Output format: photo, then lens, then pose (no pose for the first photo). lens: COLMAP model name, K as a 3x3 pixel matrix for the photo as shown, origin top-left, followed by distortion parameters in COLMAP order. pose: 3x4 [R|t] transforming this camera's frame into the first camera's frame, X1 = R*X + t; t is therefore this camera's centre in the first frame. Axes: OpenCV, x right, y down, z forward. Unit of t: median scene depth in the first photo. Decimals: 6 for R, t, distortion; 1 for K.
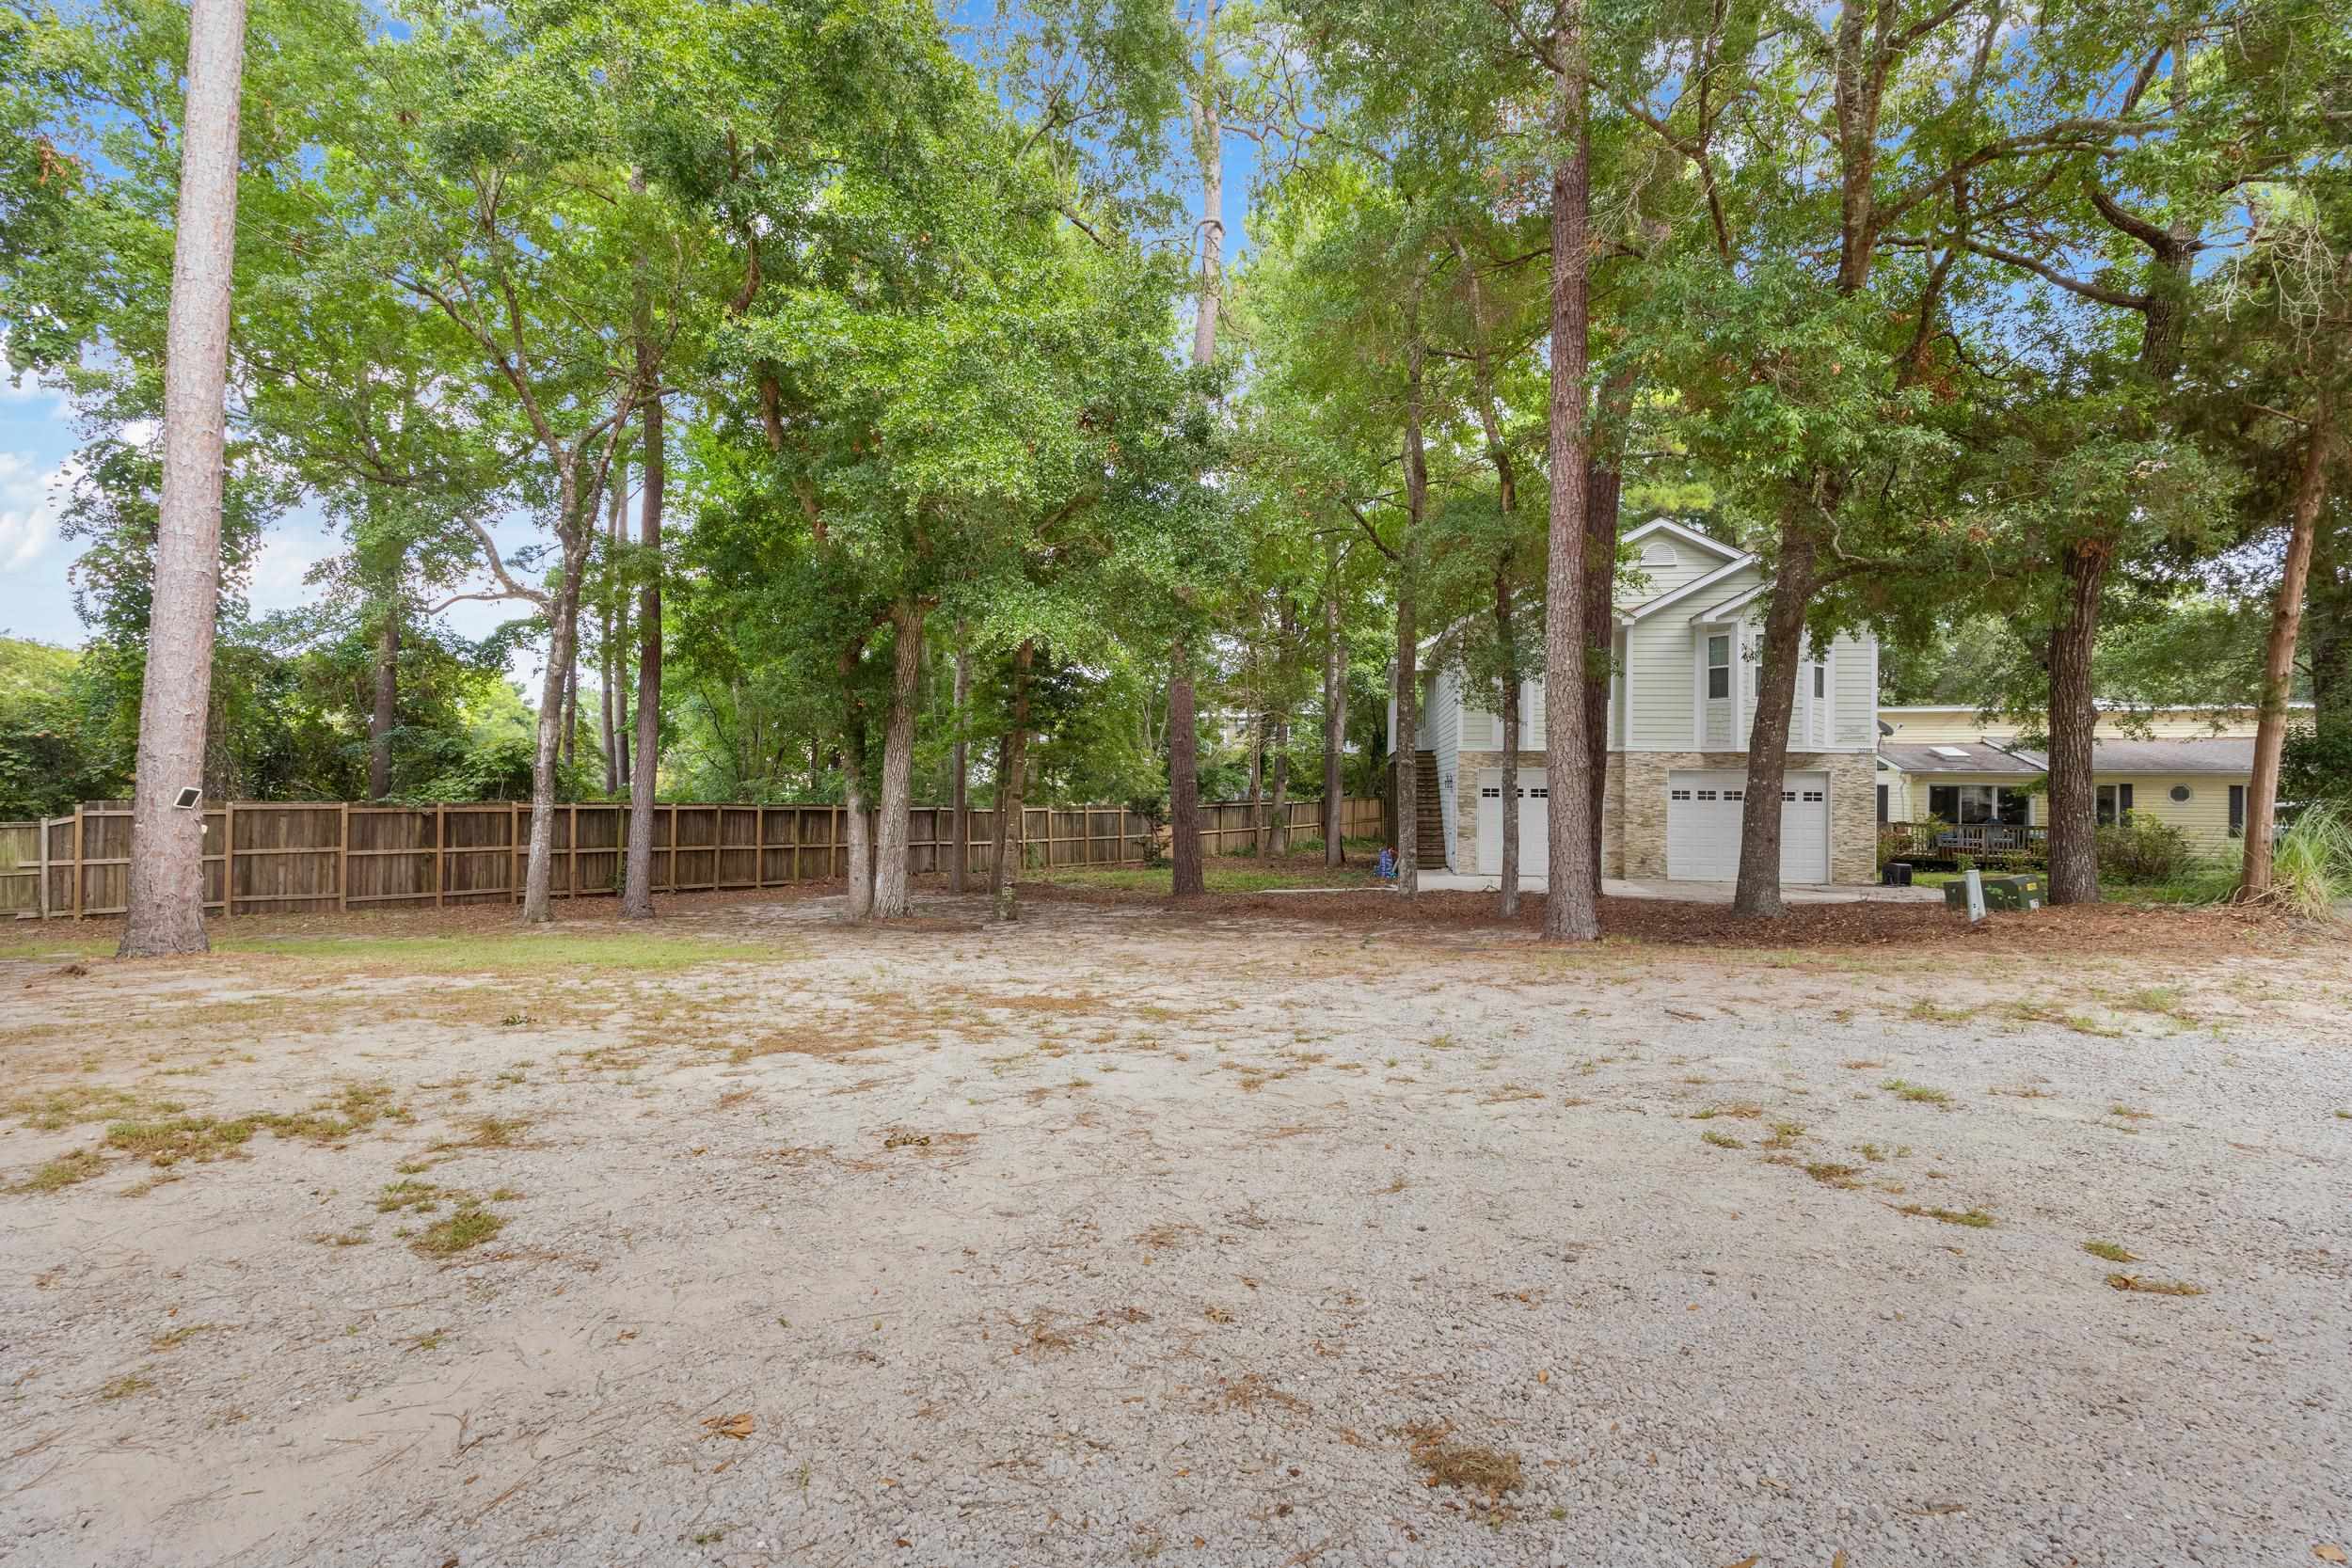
lens RADIAL K [[1100.4, 0, 1141.1], [0, 1100.4, 771.7], [0, 0, 1]] dist [0.007440, 0.000395]
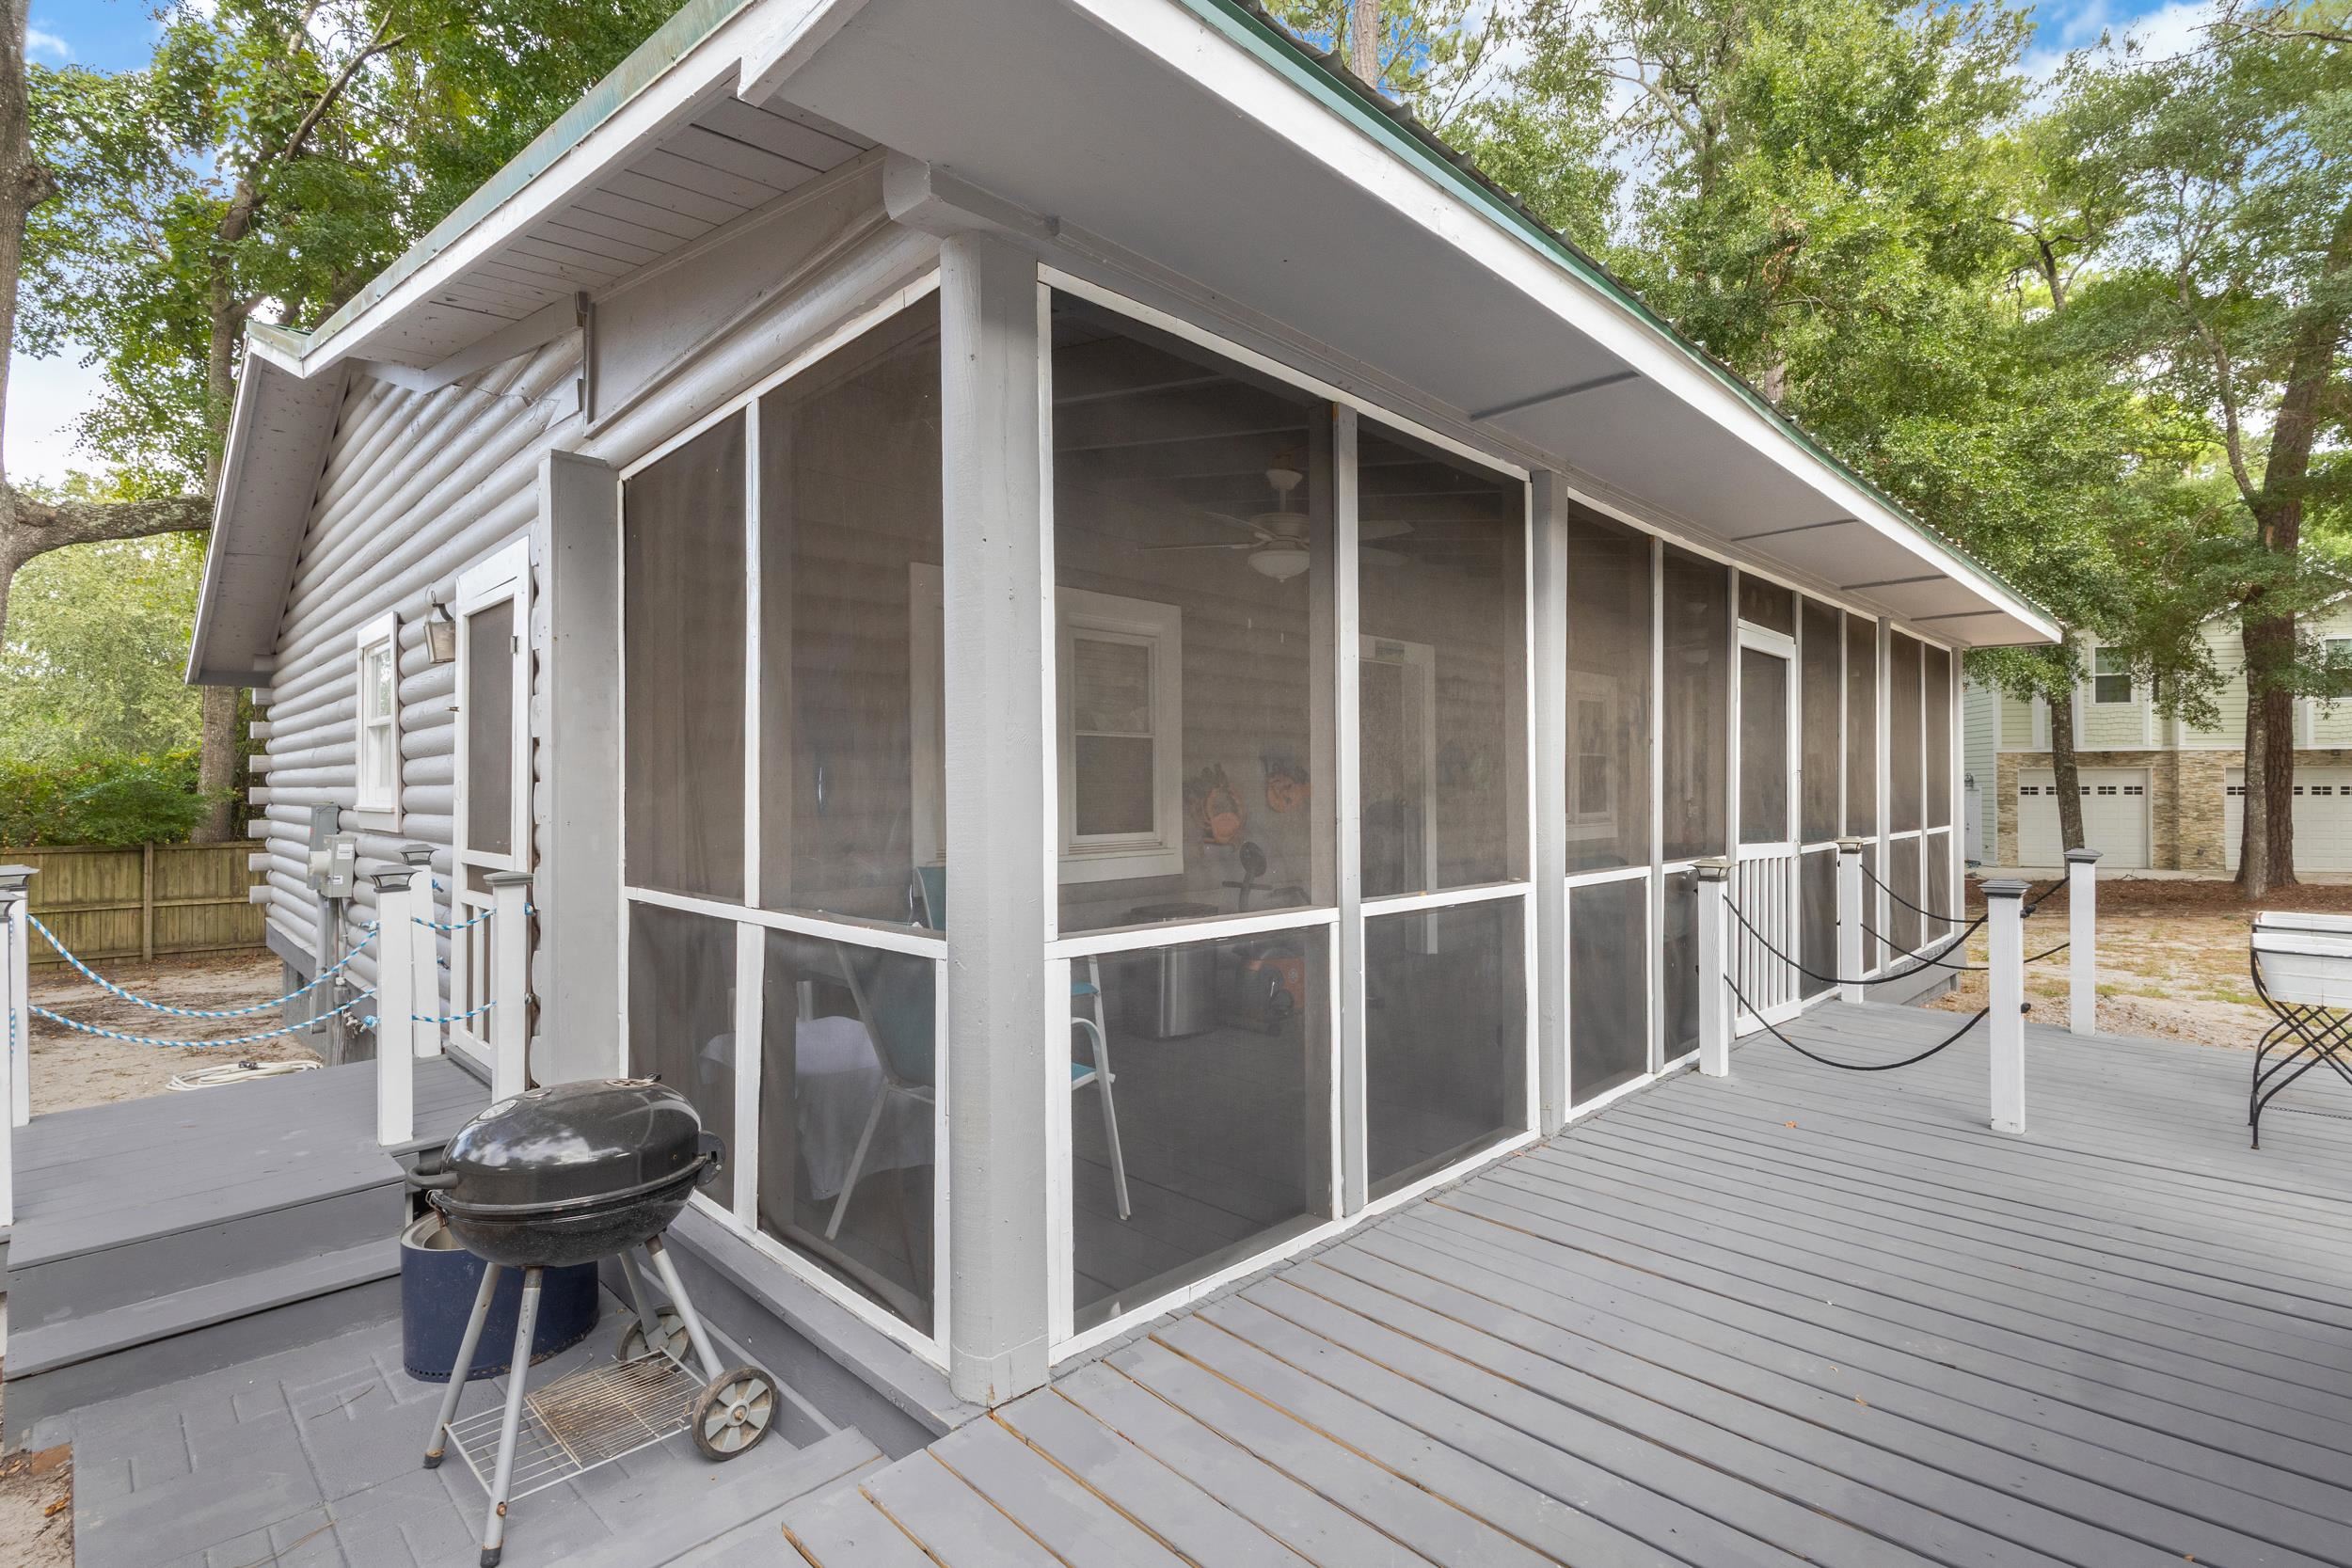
lens RADIAL K [[1100.4, 0, 1168.4], [0, 1100.4, 775.8], [0, 0, 1]] dist [0.007440, 0.000395]
pose [[0.995668, -0.014929, -0.091775, -0.446533], [0.015075, 0.999886, 0.000903, -0.010120], [0.091751, -0.002283, 0.995779, -0.165328]]
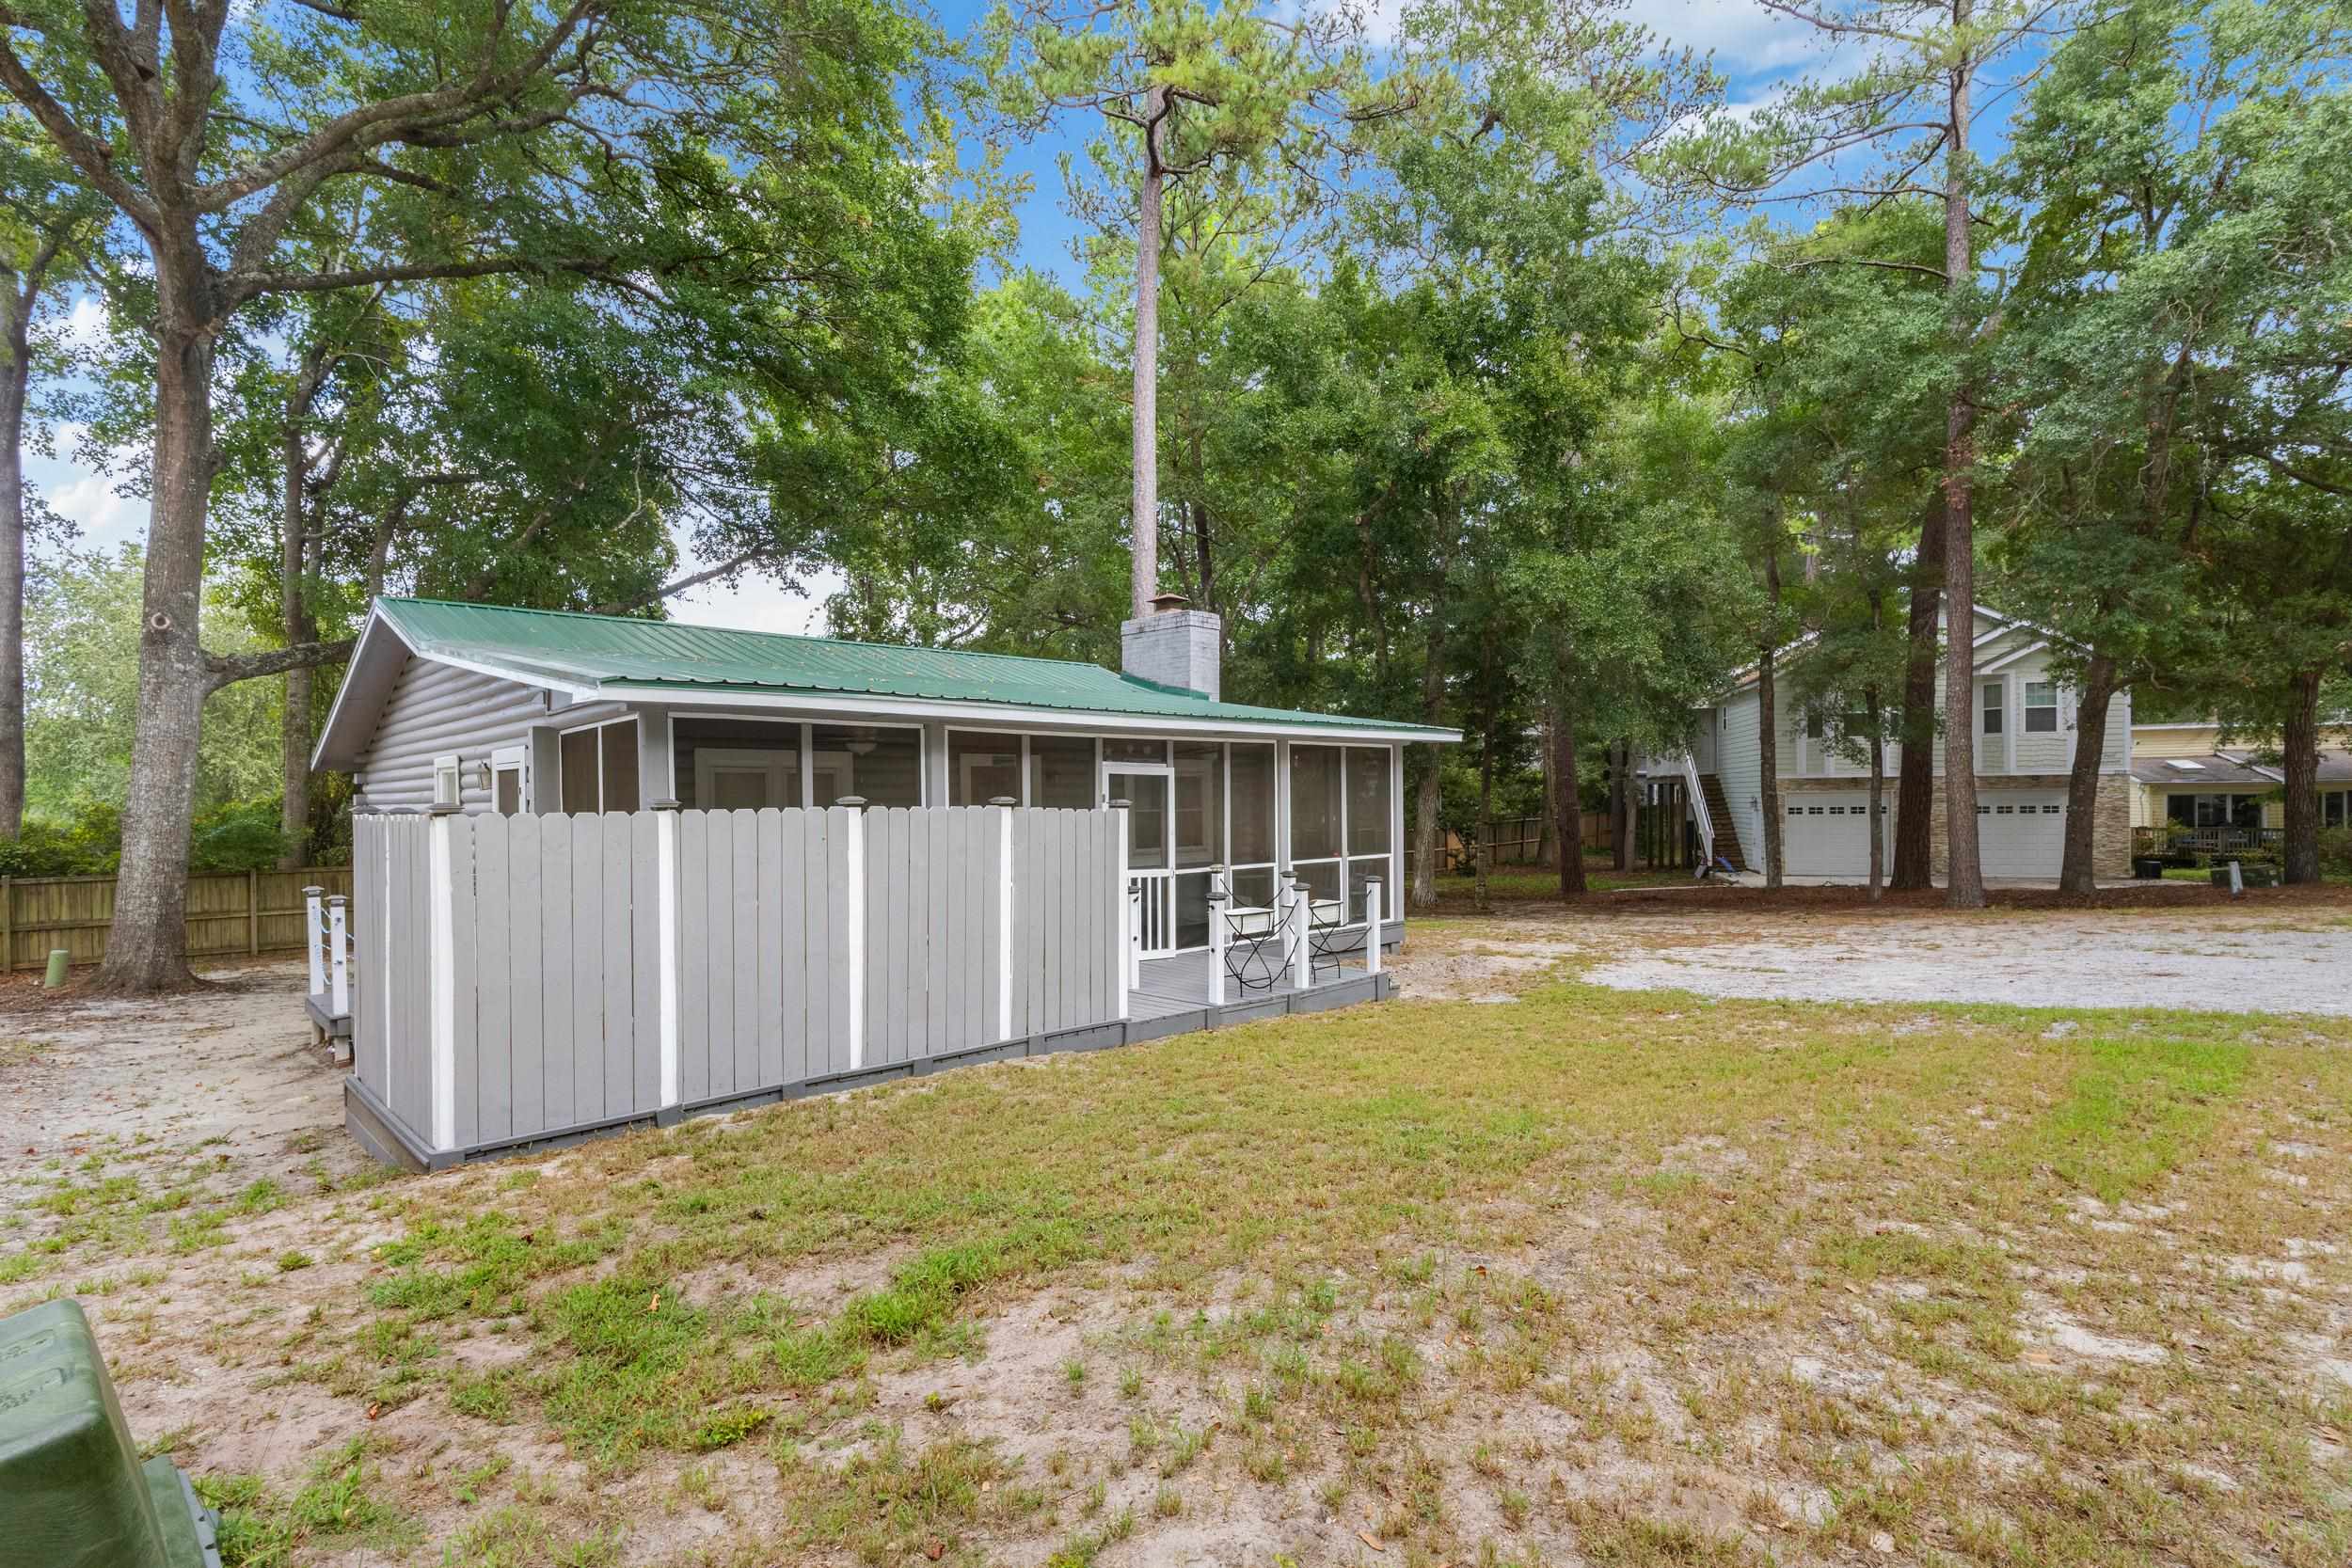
lens RADIAL K [[1100.4, 0, 1151.1], [0, 1100.4, 812.1], [0, 0, 1]] dist [0.007440, 0.000395]
pose [[0.994197, -0.021142, -0.105476, -0.303967], [0.023543, 0.999490, 0.021563, -0.026091], [0.104967, -0.023921, 0.994188, -0.363327]]
